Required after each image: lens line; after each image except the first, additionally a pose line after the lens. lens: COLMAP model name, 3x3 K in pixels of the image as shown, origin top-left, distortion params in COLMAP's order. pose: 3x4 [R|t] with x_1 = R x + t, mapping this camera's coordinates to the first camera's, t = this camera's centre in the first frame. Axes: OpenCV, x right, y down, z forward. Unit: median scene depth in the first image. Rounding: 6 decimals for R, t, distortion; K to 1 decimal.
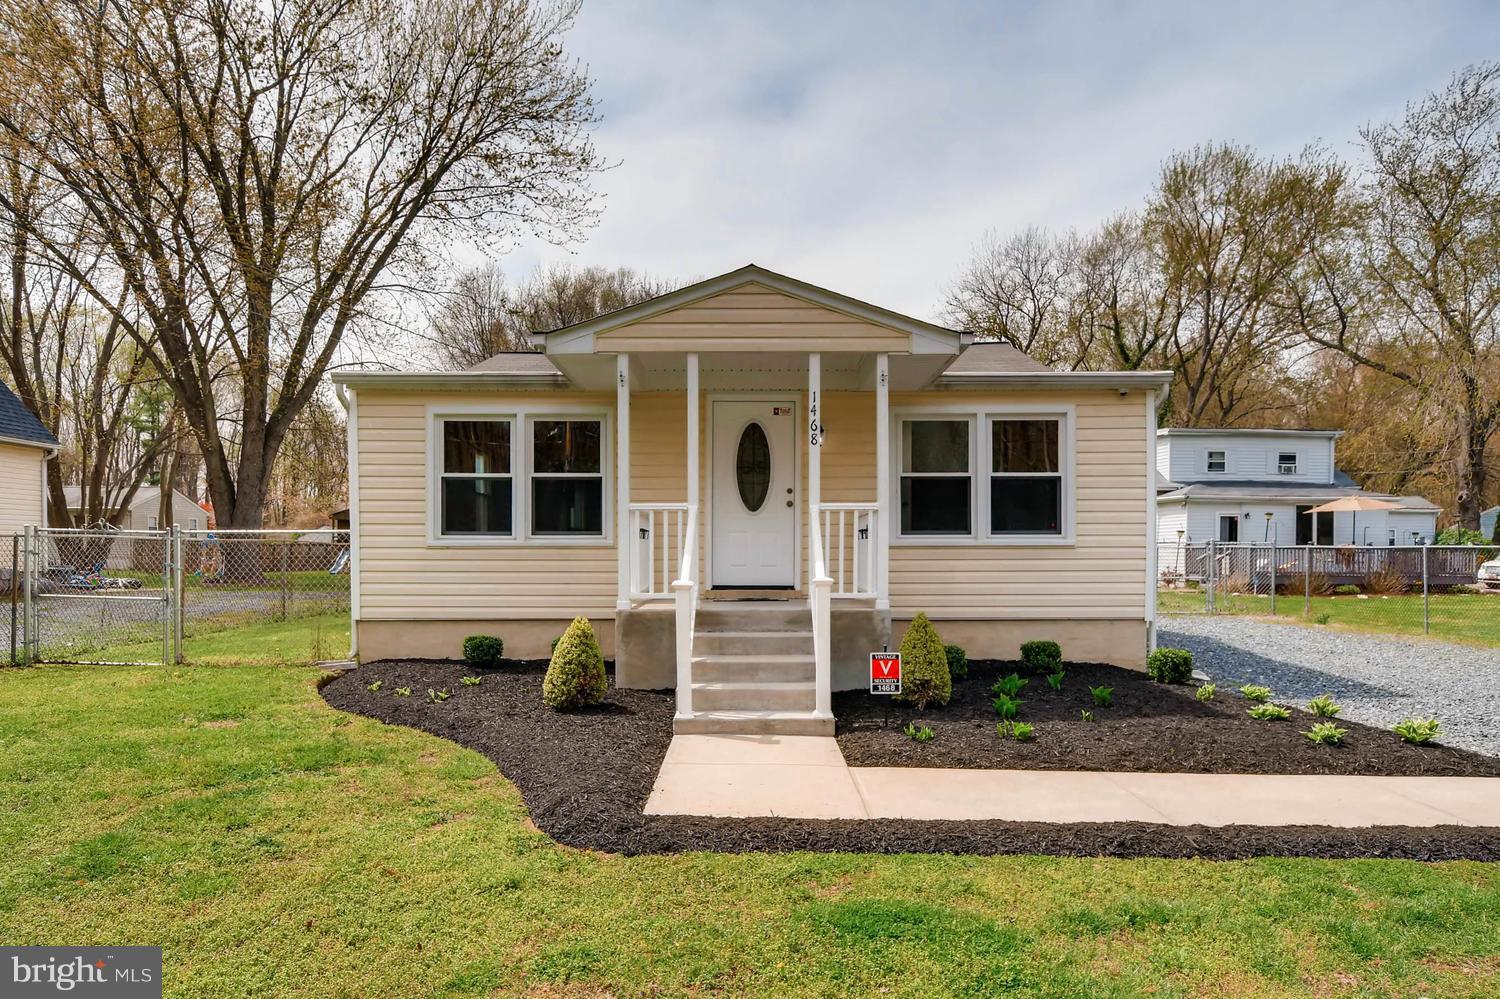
lens RADIAL K [[988.0, 0, 750.0], [0, 988.0, 499.5], [0, 0, 1]] dist [0.002084, -0.000162]
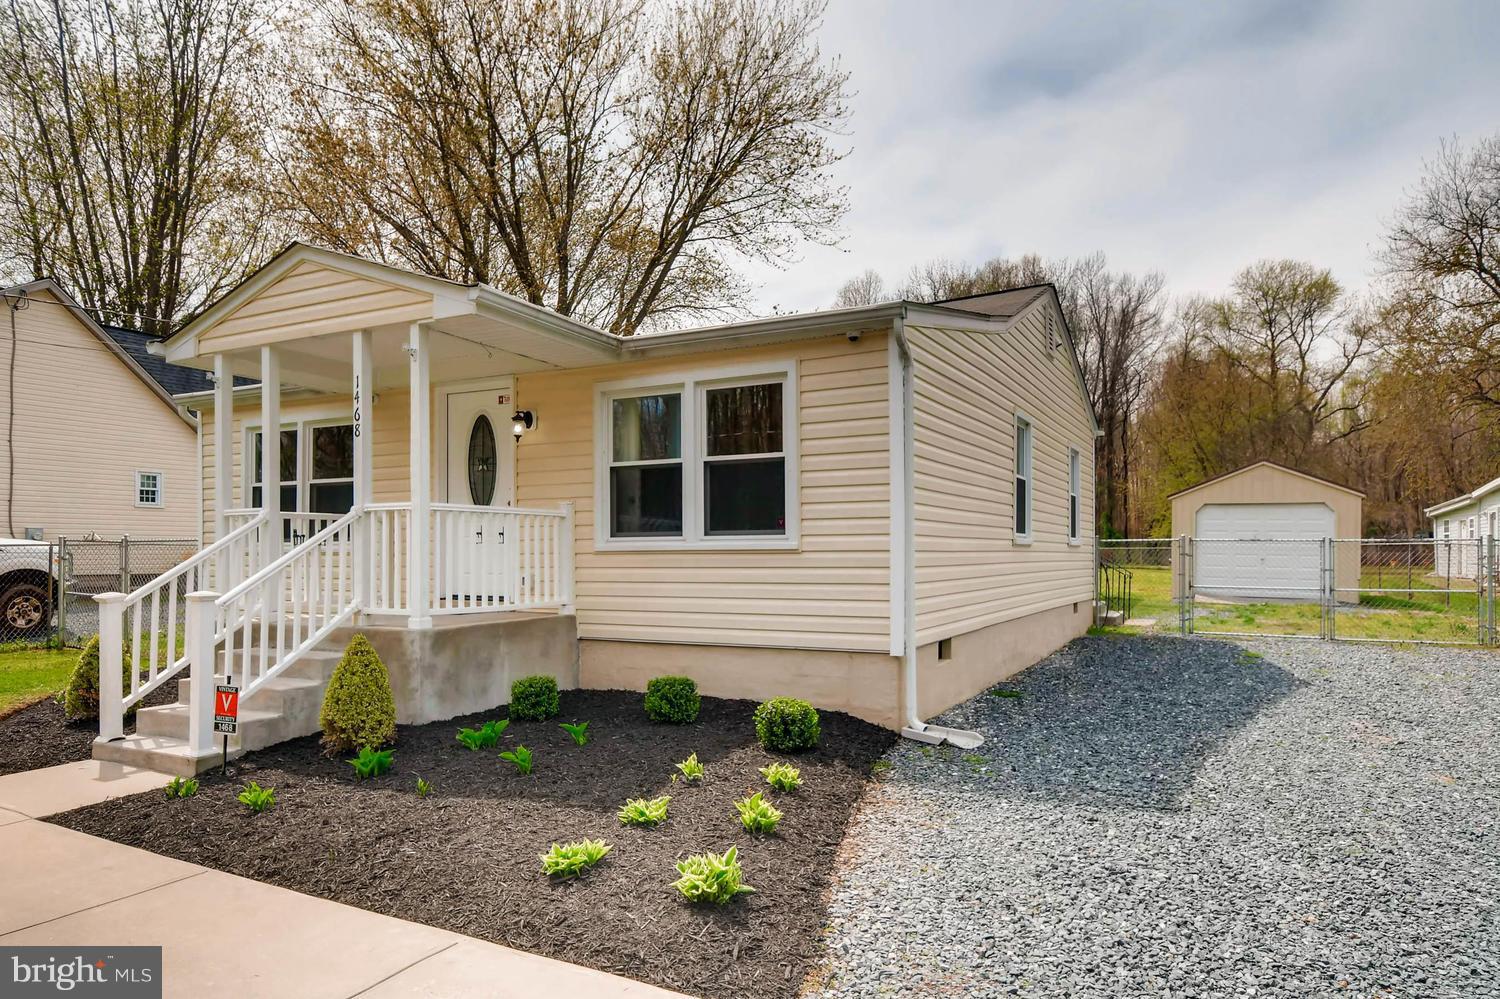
lens RADIAL K [[933.2, 0, 750.0], [0, 933.2, 499.5], [0, 0, 1]] dist [0.024052, -0.000794]
pose [[0.875343, -0.025744, -0.482817, 0.633982], [0.028454, 0.999594, -0.001712, 0.008938], [0.482665, -0.012239, 0.875720, 0.367327]]
